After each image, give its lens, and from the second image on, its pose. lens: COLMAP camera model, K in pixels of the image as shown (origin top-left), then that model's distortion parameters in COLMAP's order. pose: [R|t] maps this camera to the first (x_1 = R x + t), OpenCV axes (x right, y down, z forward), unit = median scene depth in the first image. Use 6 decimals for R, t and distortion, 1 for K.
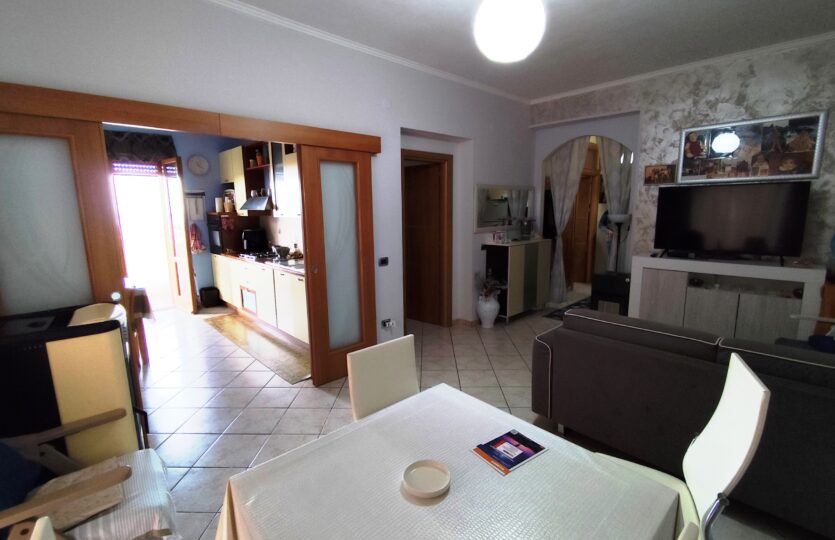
lens RADIAL K [[379.9, 0, 417.6], [0, 379.9, 271.6], [0, 0, 1]] dist [-0.002017, -0.003101]
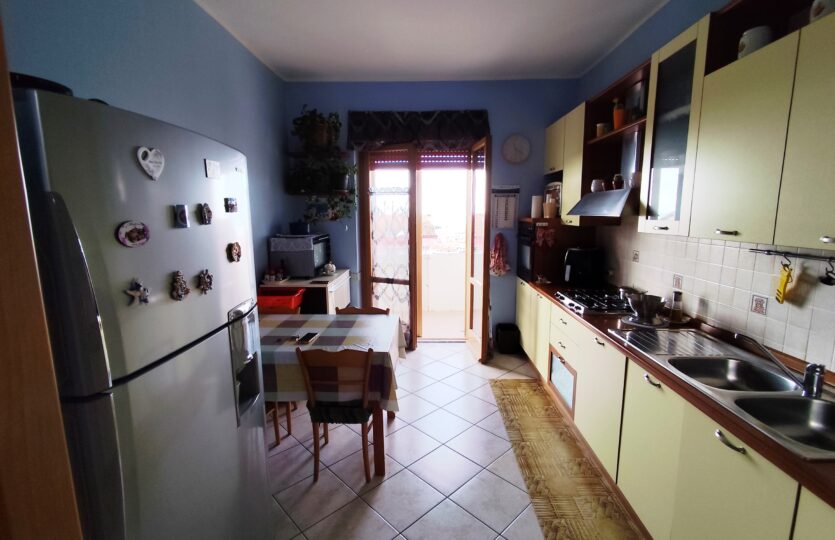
lens RADIAL K [[379.9, 0, 420.1], [0, 379.9, 271.1], [0, 0, 1]] dist [-0.002017, -0.003101]
pose [[0.705148, 0.115591, -0.699575, -0.220387], [-0.121715, 0.991711, 0.041176, -0.077566], [0.698536, 0.056113, 0.713372, 0.454289]]
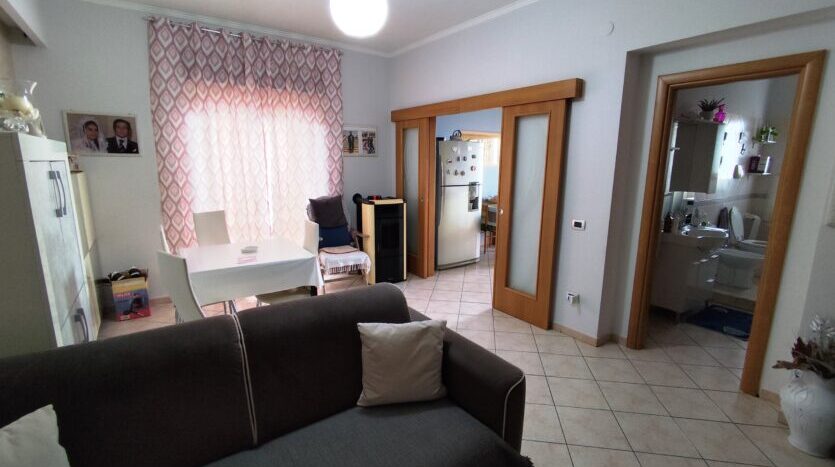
lens RADIAL K [[383.1, 0, 419.6], [0, 383.1, 234.7], [0, 0, 1]] dist [-0.002908, -0.000373]
pose [[-0.137762, 0.198614, -0.970347, 0.579763], [-0.174286, 0.959541, 0.221146, -0.096251], [0.975011, 0.199583, -0.097573, 0.543281]]
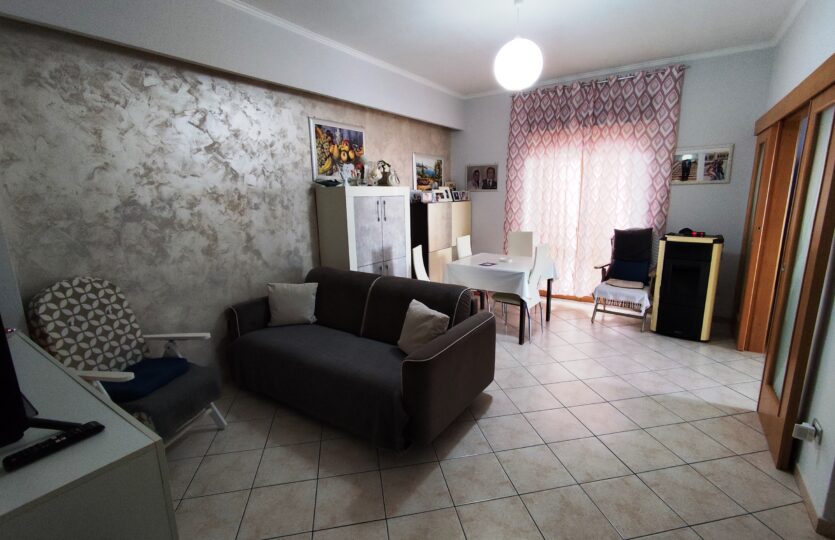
lens RADIAL K [[379.9, 0, 416.8], [0, 379.9, 268.9], [0, 0, 1]] dist [-0.002017, -0.003101]
pose [[-0.979311, 0.067661, -0.190713, 0.361035], [-0.004913, 0.934219, 0.356666, -0.163252], [0.202300, 0.350224, -0.914559, 0.947154]]
